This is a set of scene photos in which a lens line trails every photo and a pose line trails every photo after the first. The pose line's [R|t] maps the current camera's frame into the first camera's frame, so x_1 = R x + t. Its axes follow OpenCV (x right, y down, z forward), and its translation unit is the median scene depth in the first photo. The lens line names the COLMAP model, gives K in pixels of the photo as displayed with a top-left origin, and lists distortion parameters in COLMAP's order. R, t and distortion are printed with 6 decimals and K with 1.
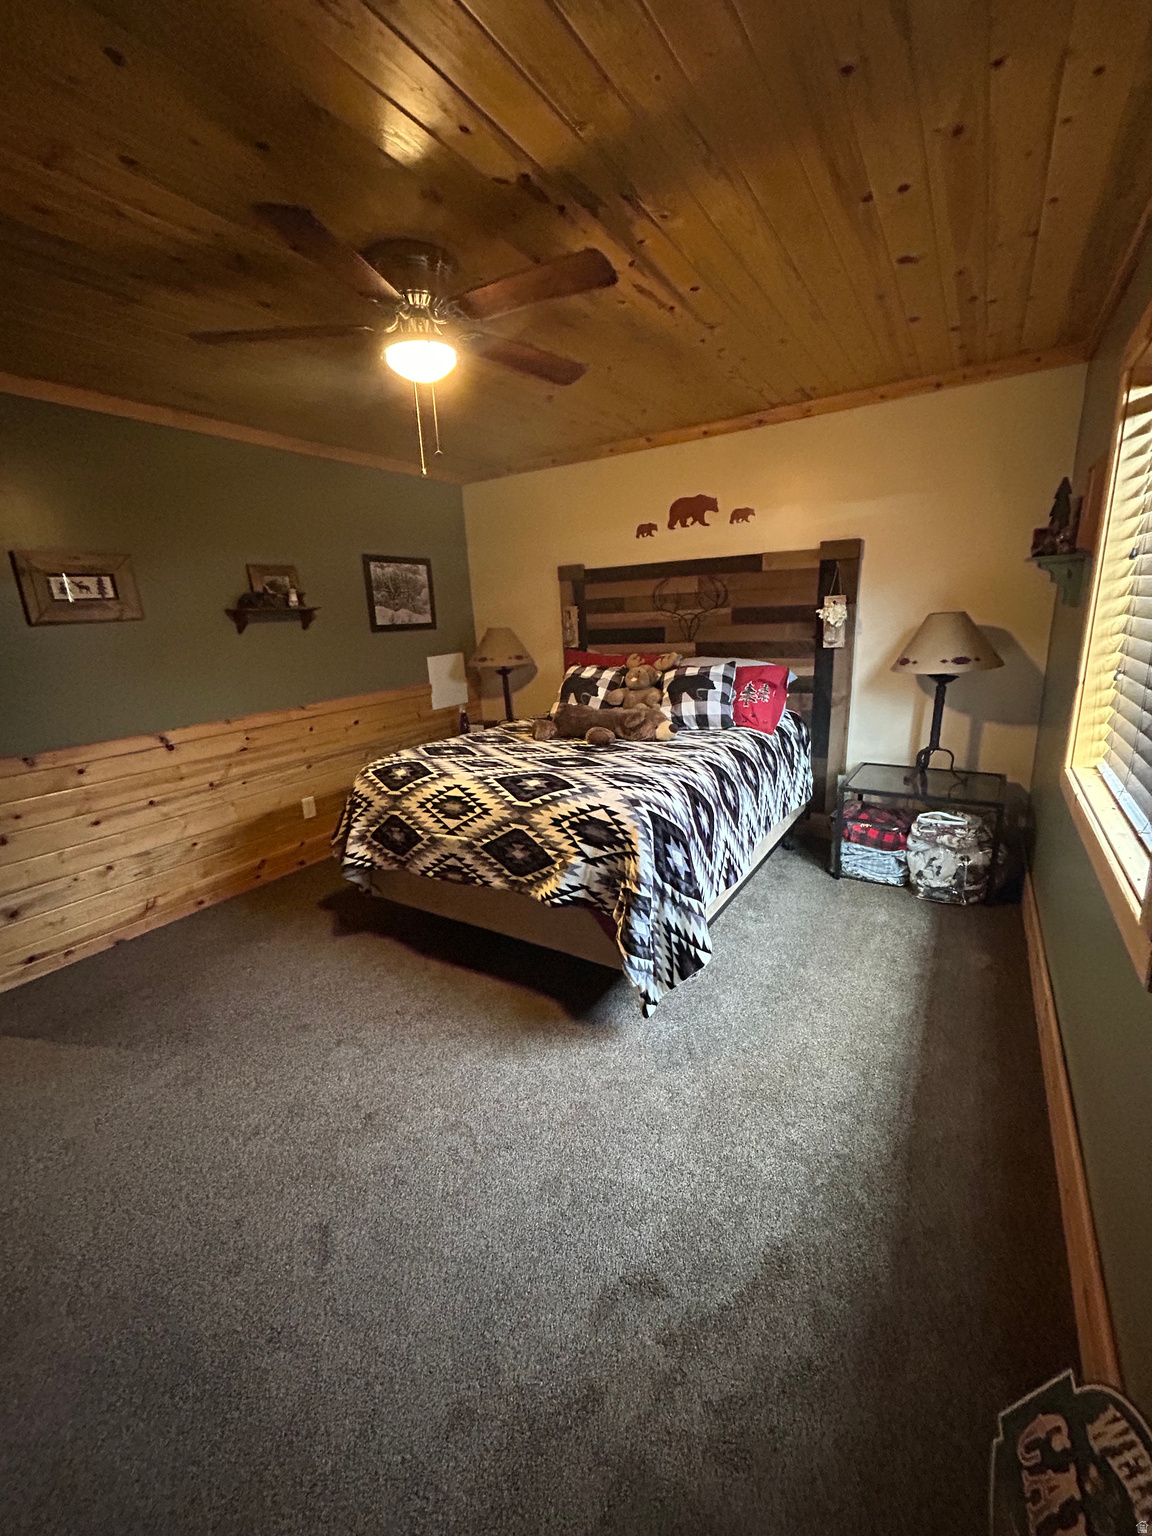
lens RADIAL K [[617.8, 0, 579.5], [0, 617.8, 765.4], [0, 0, 1]] dist [0.001760, 0.000063]
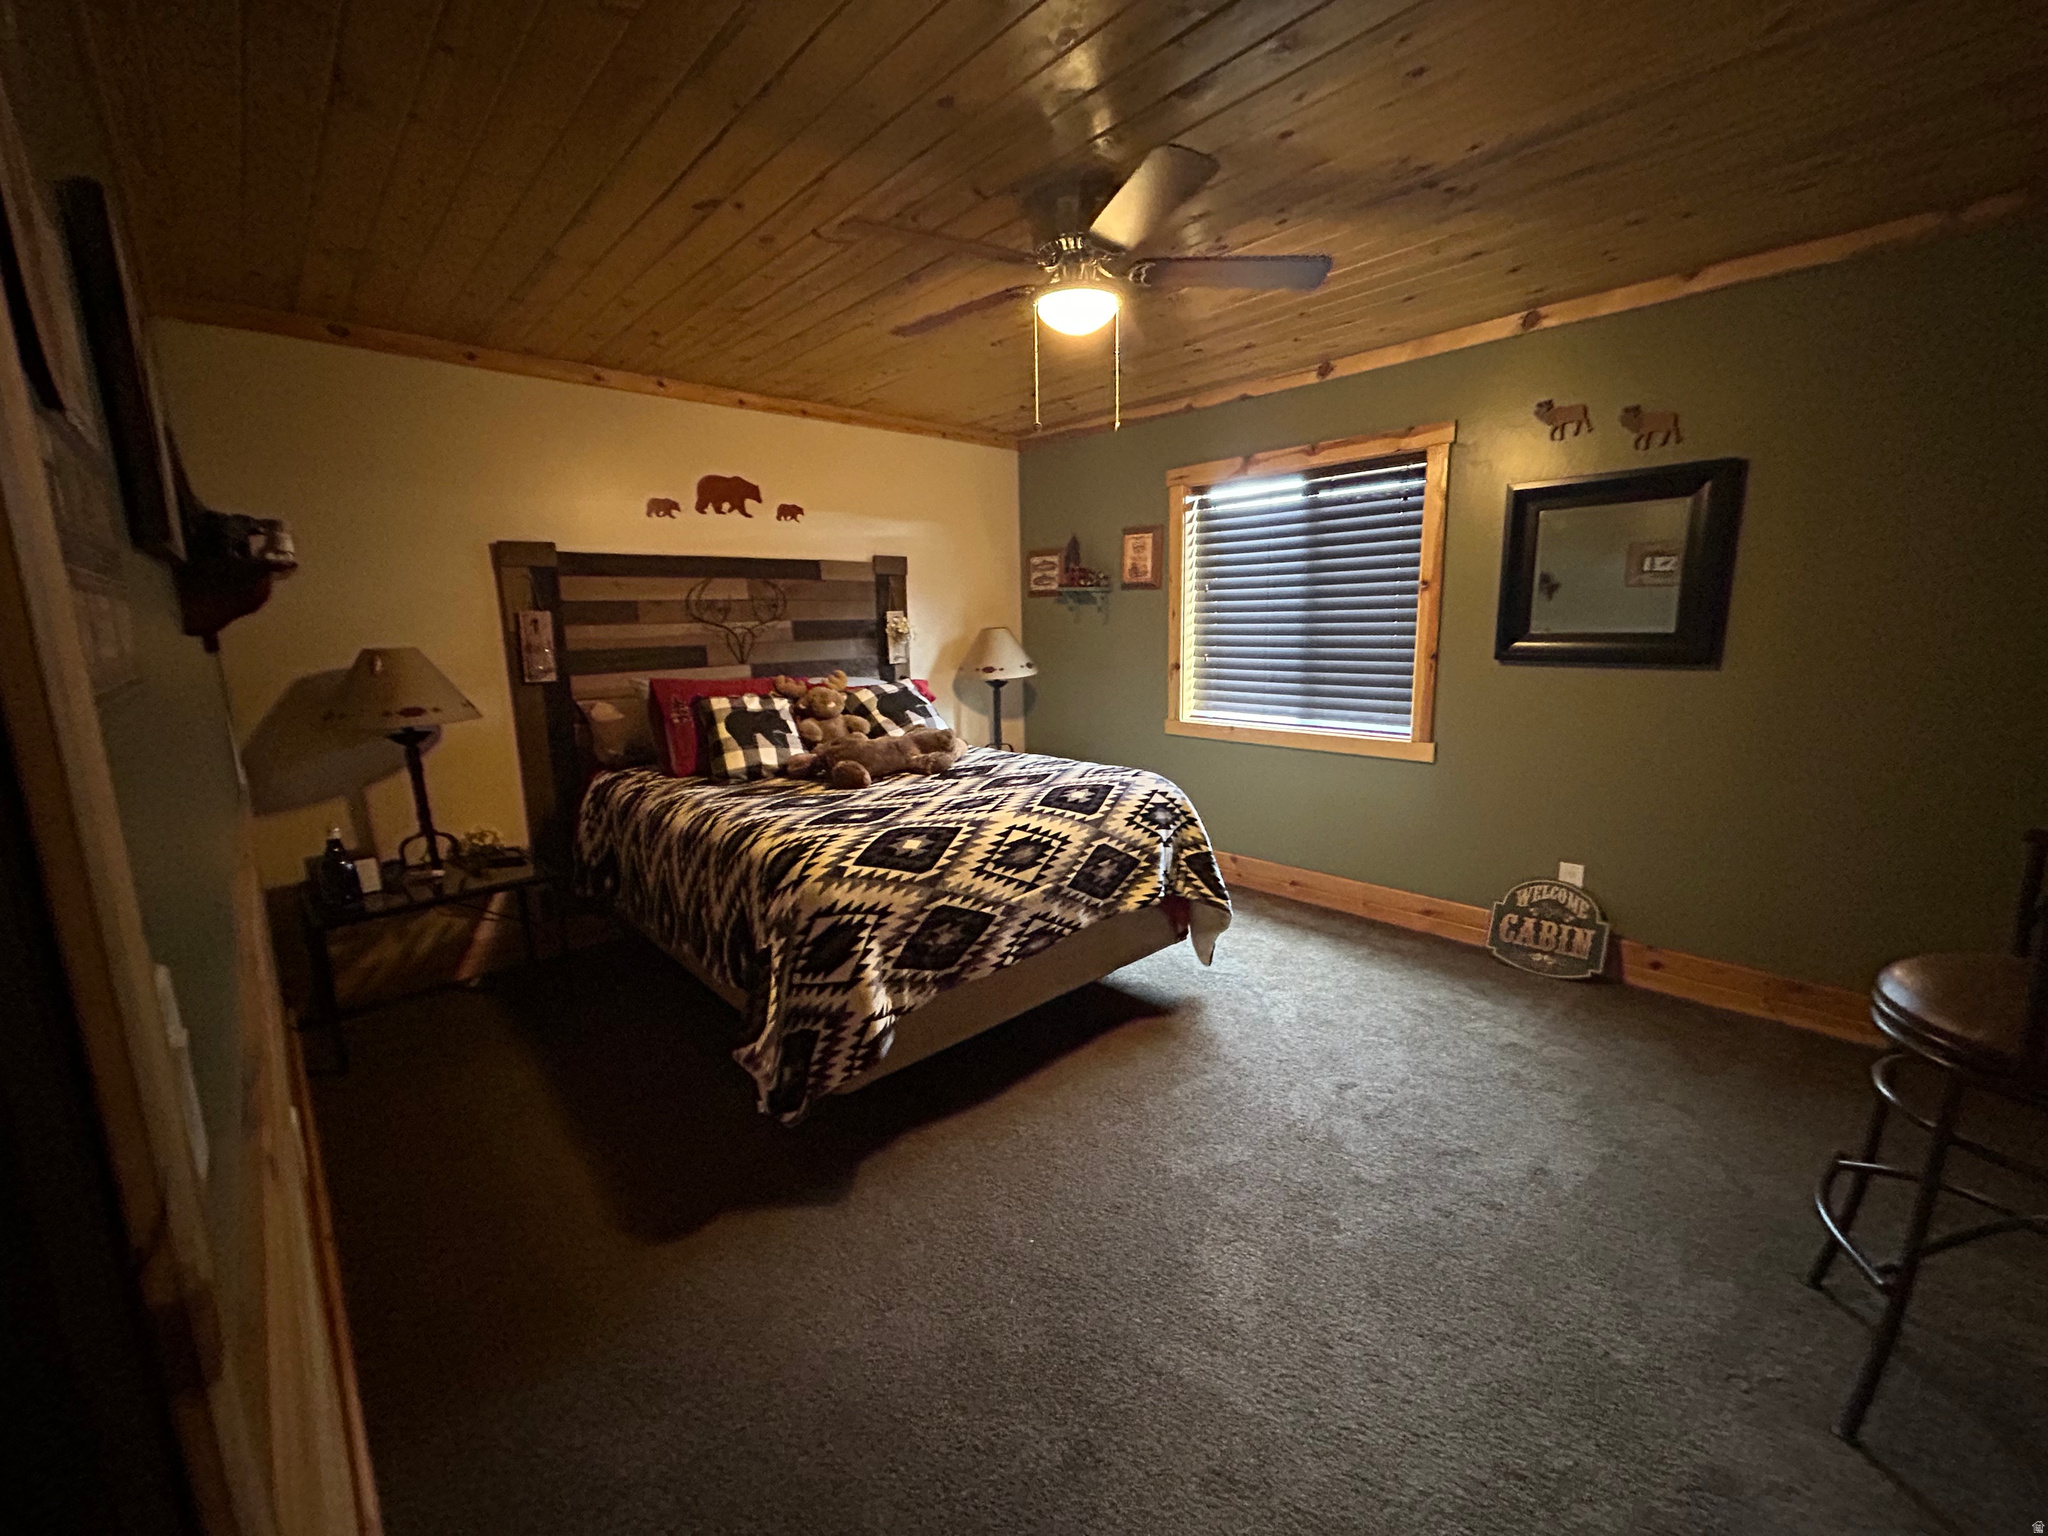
lens RADIAL K [[823.8, 0, 1024.0], [0, 823.8, 768.0], [0, 0, 1]] dist [0.001760, 0.000063]
pose [[0.264802, -0.134491, 0.954878, -1.101248], [0.244725, 0.967180, 0.068358, -0.098388], [-0.932732, 0.215581, 0.289025, 0.655251]]
